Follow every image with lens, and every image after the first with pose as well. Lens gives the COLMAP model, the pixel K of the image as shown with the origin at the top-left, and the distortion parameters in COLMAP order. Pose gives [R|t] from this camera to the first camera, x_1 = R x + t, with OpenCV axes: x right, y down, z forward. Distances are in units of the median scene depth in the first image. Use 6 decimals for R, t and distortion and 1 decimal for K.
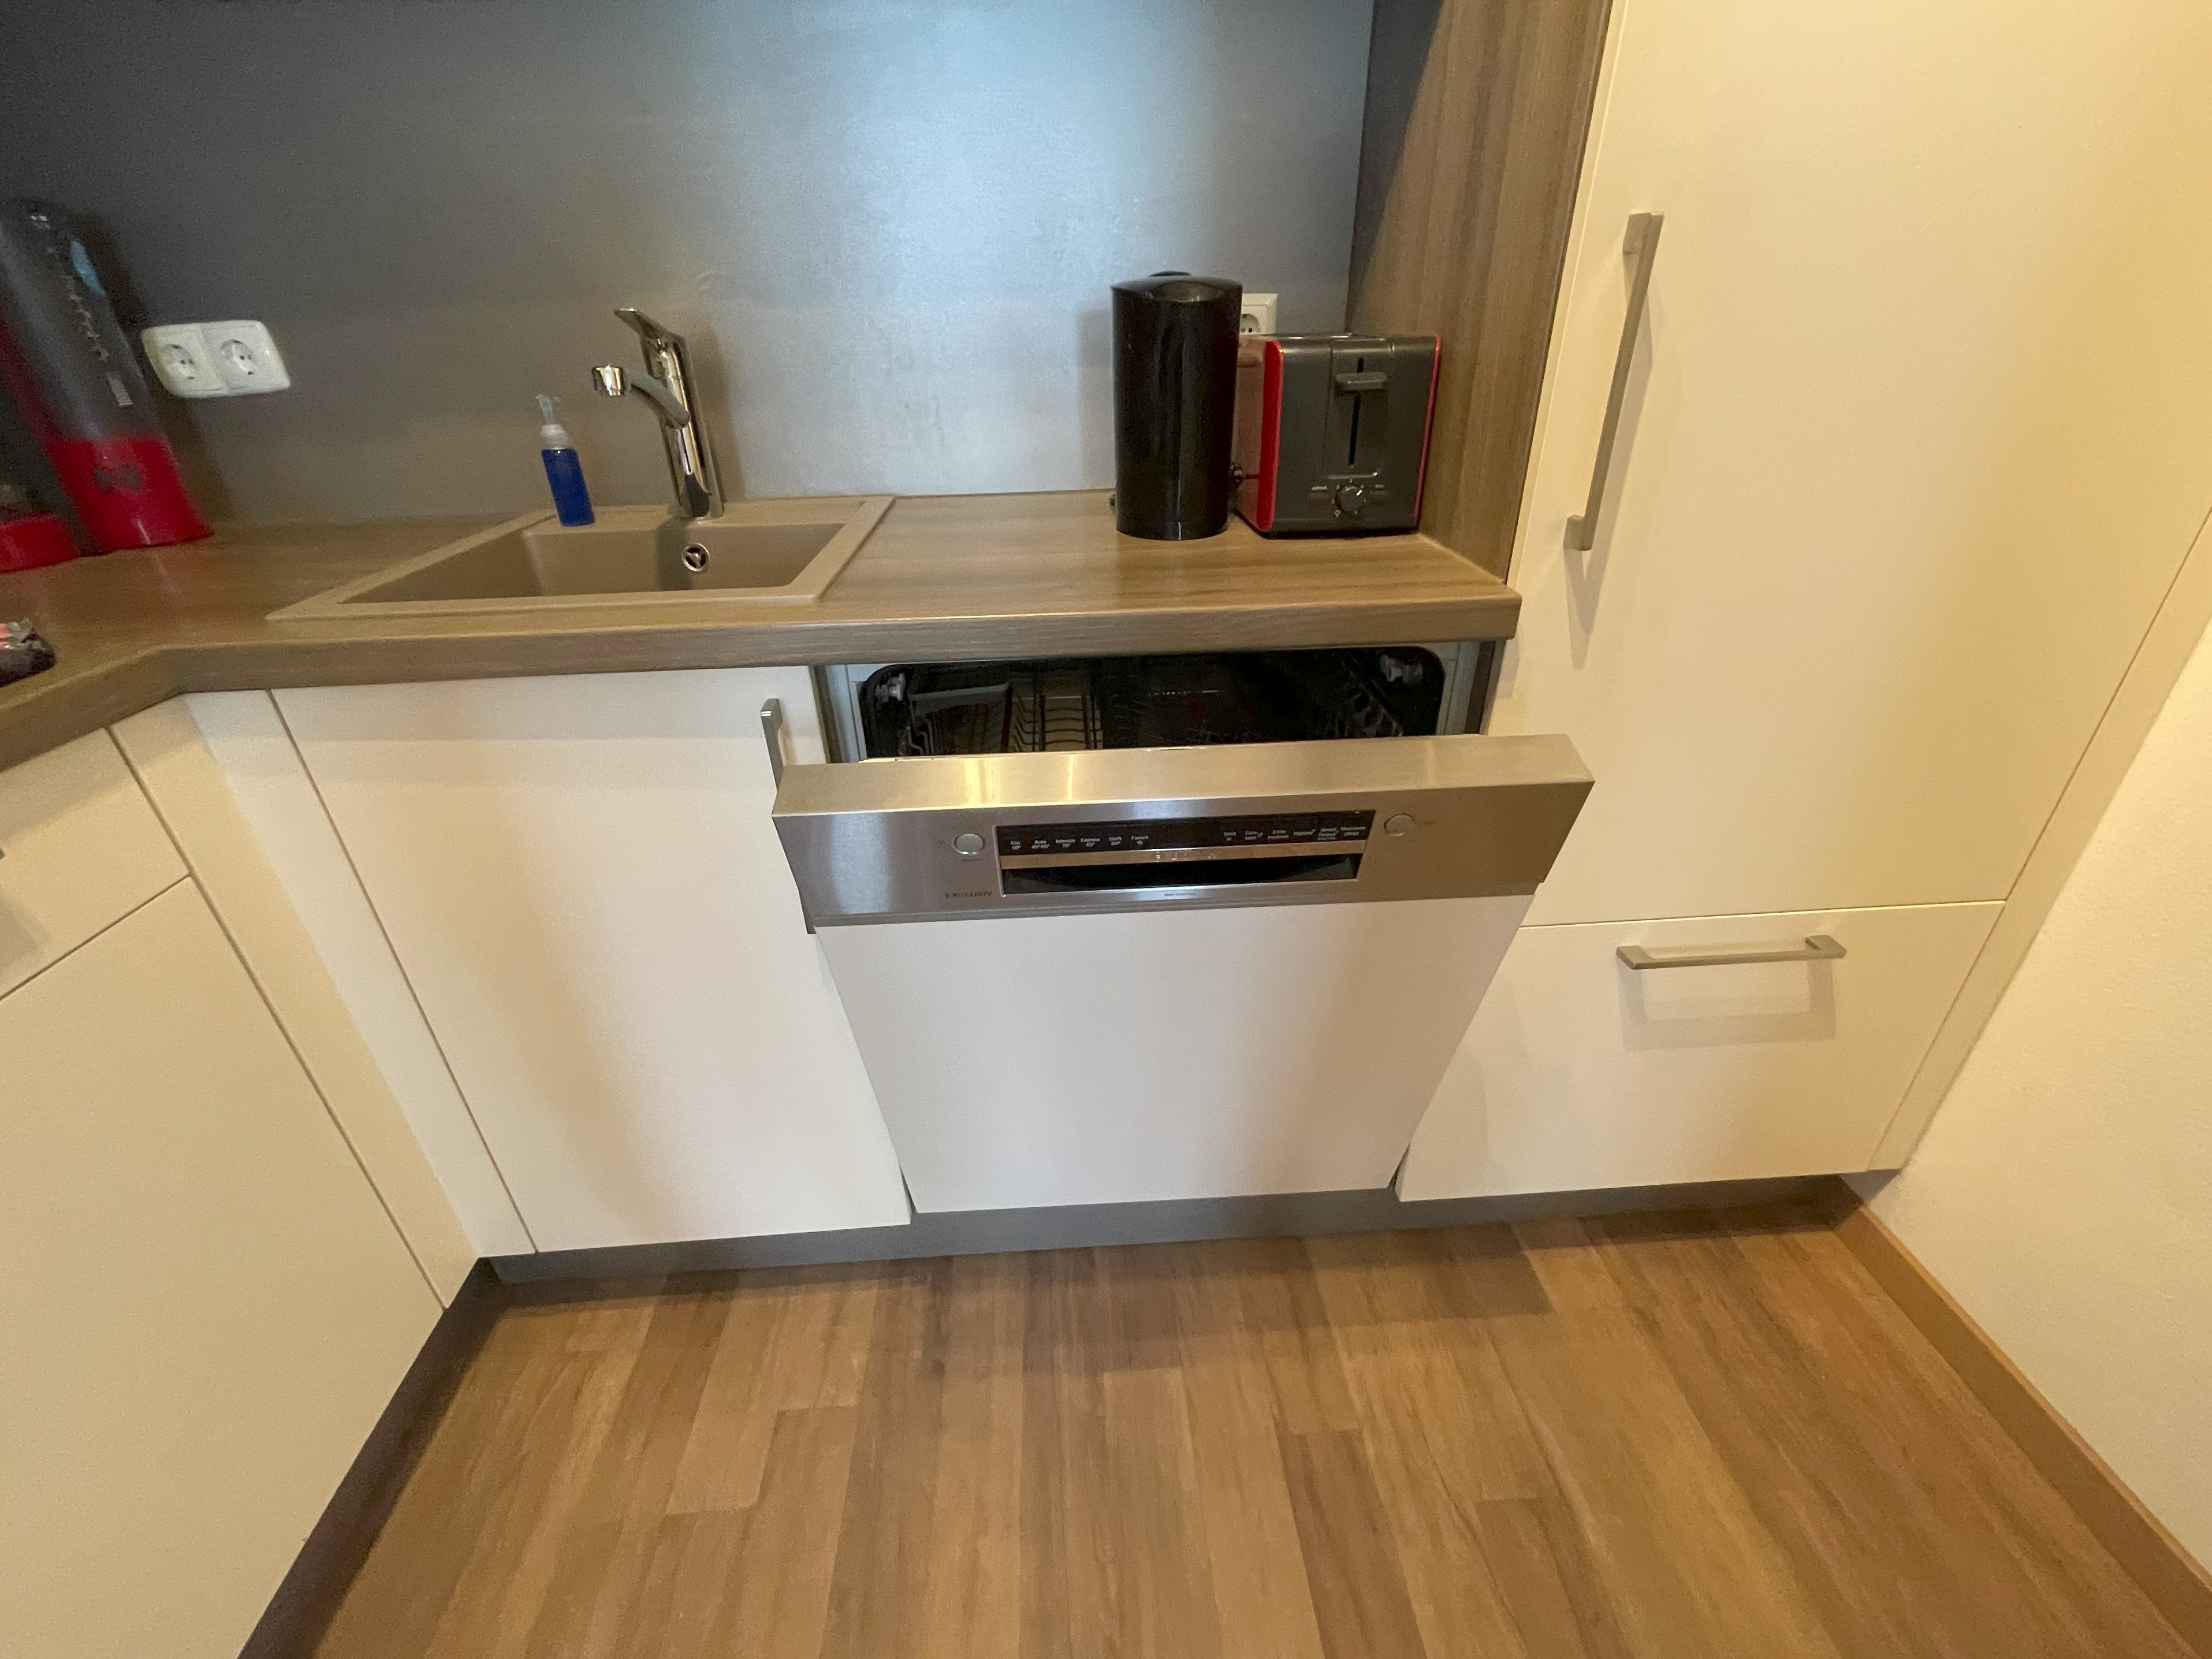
lens RADIAL K [[935.8, 0, 1096.0], [0, 935.8, 833.7], [0, 0, 1]] dist [-0.000970, -0.000579]
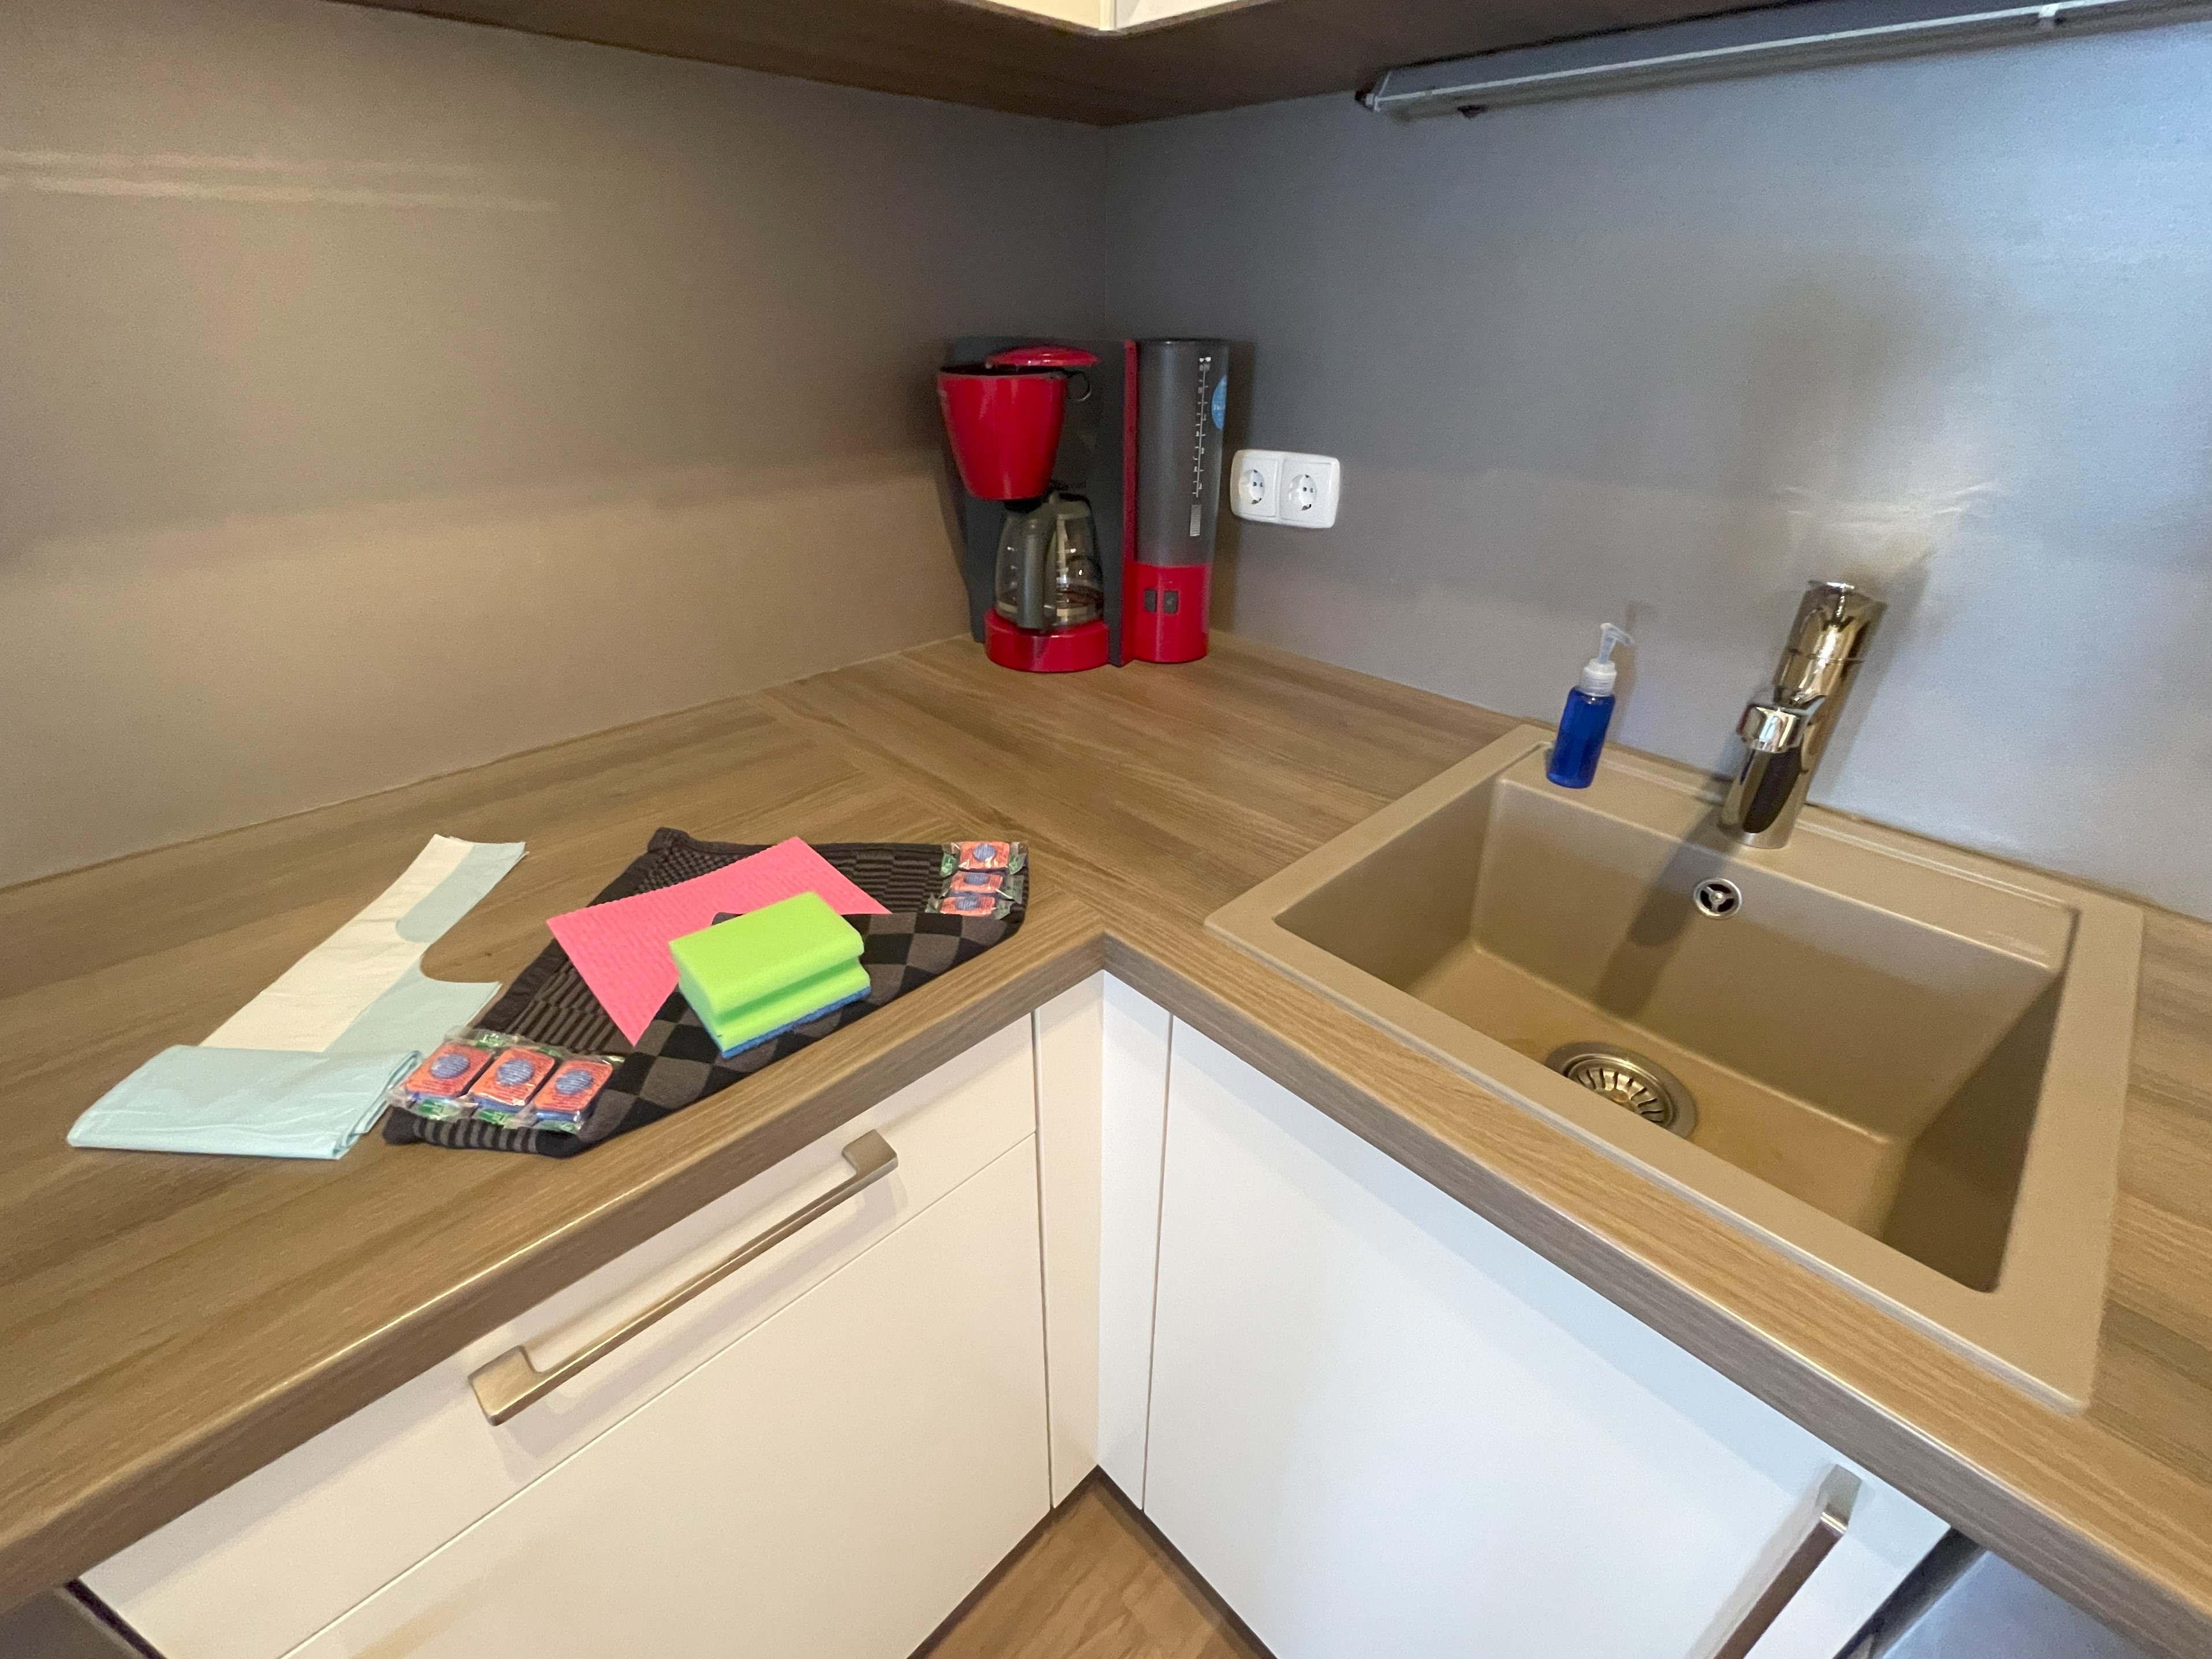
lens RADIAL K [[935.8, 0, 1096.7], [0, 935.8, 839.5], [0, 0, 1]] dist [-0.000970, -0.000579]
pose [[0.651579, 0.407682, -0.639719, -0.330668], [-0.386415, 0.904074, 0.182573, -0.306291], [0.652786, 0.128236, 0.746610, 0.222548]]
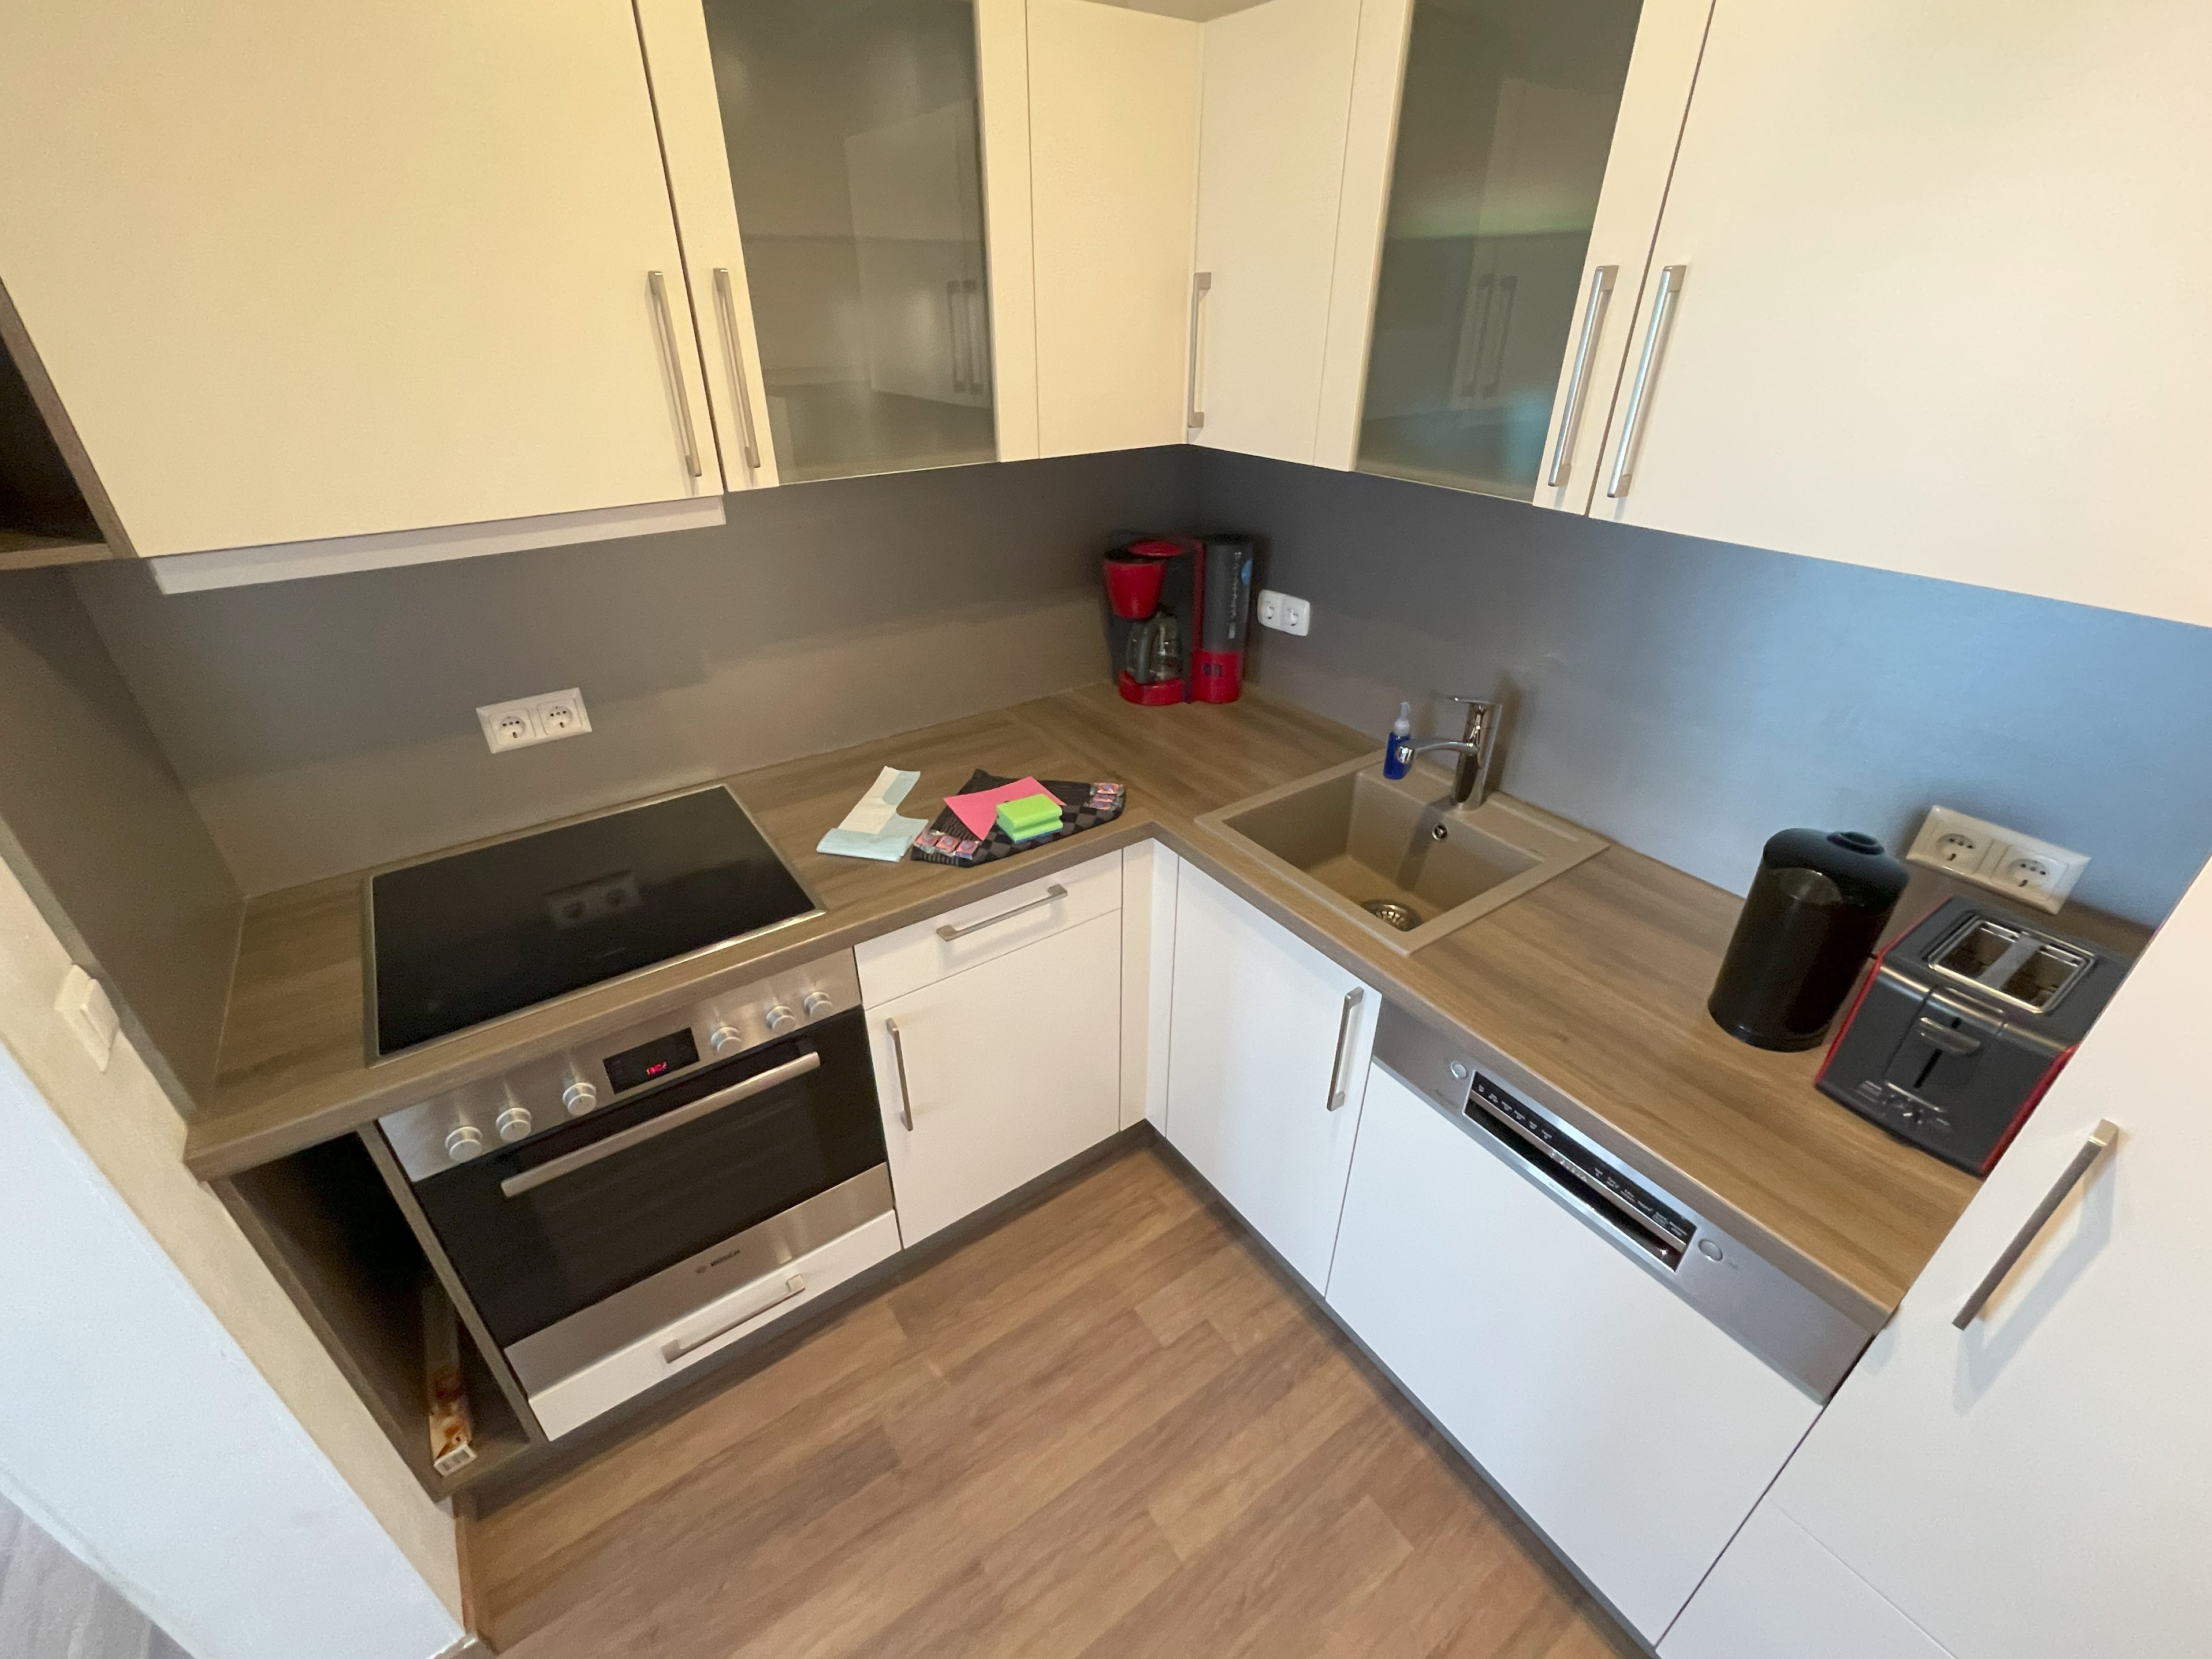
lens RADIAL K [[935.8, 0, 1101.0], [0, 935.8, 832.0], [0, 0, 1]] dist [-0.000970, -0.000579]
pose [[0.527010, 0.449620, -0.721181, 0.373342], [-0.421888, 0.875055, 0.237254, -0.451806], [0.737747, 0.179222, 0.650852, -0.364843]]
